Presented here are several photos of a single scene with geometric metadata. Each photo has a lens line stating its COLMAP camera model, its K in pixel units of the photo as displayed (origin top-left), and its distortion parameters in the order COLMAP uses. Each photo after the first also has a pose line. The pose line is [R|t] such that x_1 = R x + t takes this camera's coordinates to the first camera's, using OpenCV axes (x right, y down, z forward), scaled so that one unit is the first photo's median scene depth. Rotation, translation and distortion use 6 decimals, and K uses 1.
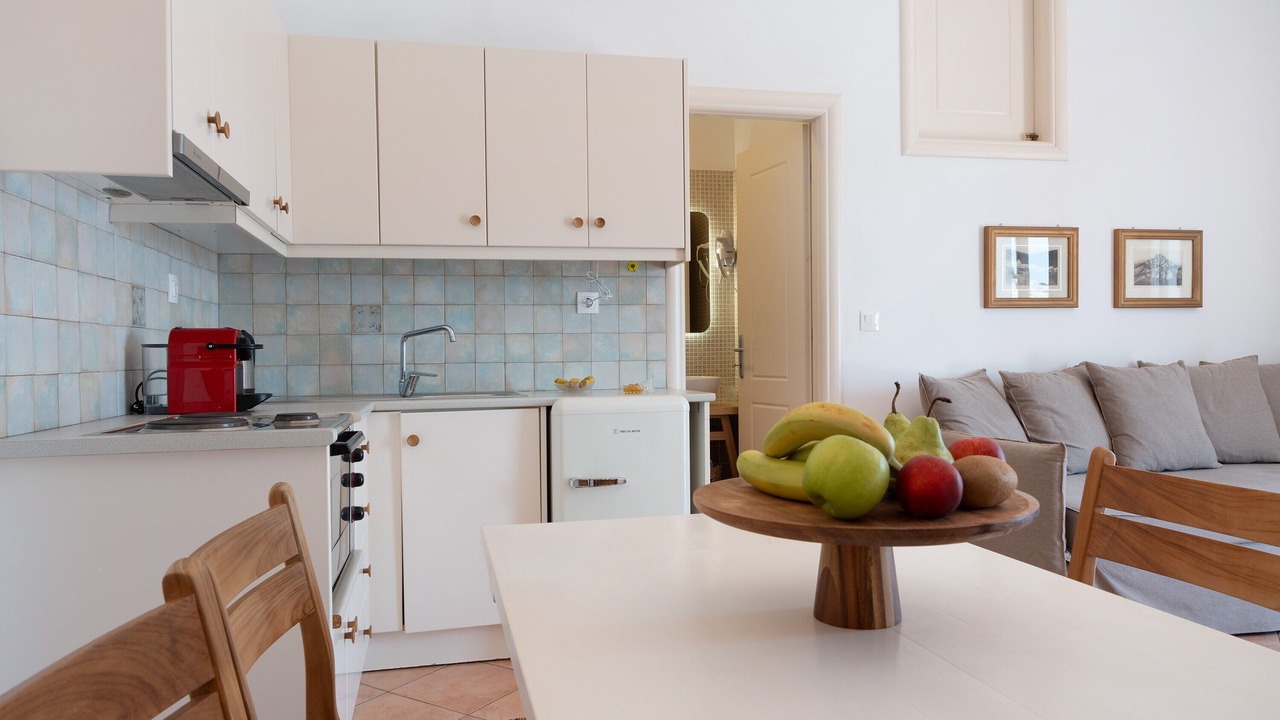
lens RADIAL K [[857.5, 0, 642.9], [0, 857.5, 342.4], [0, 0, 1]] dist [0.001990, -0.004277]
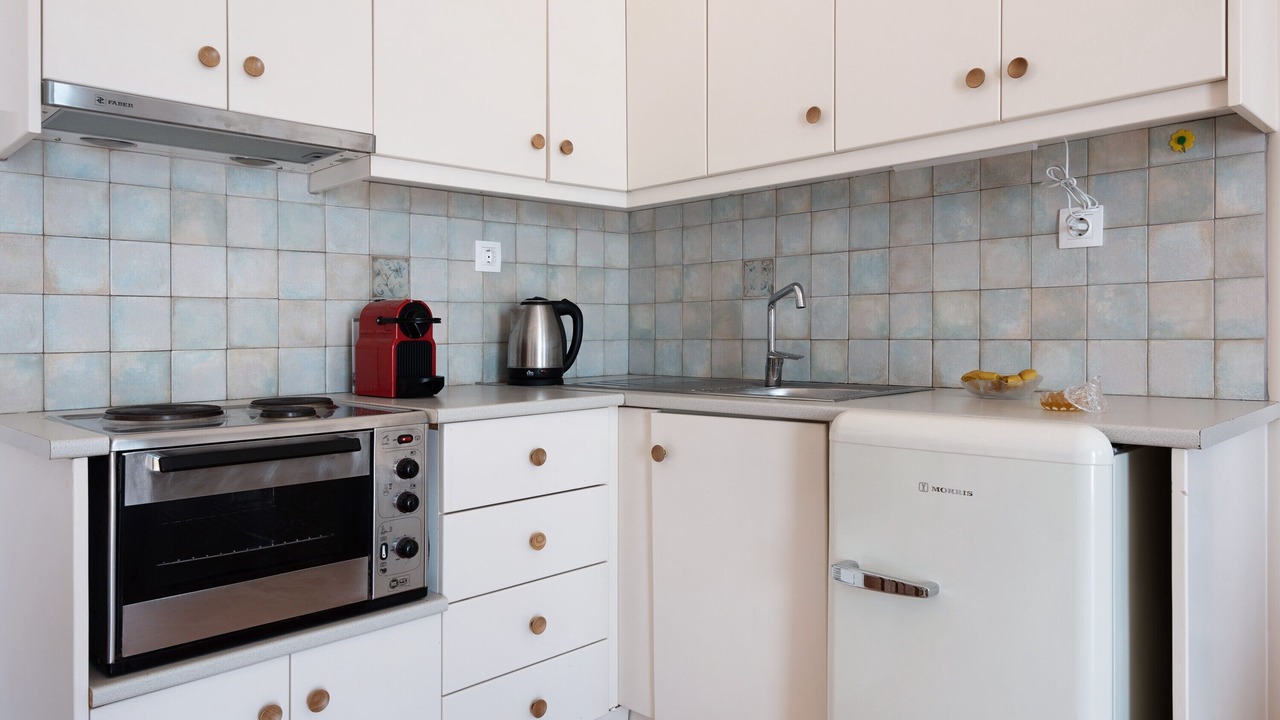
lens RADIAL K [[860.9, 0, 641.4], [0, 860.9, 332.7], [0, 0, 1]] dist [0.035824, -0.040641]
pose [[0.517929, 0.009509, -0.855371, 0.260466], [0.018193, 0.999590, 0.022128, 0.001580], [0.855230, -0.027022, 0.517544, 0.518732]]
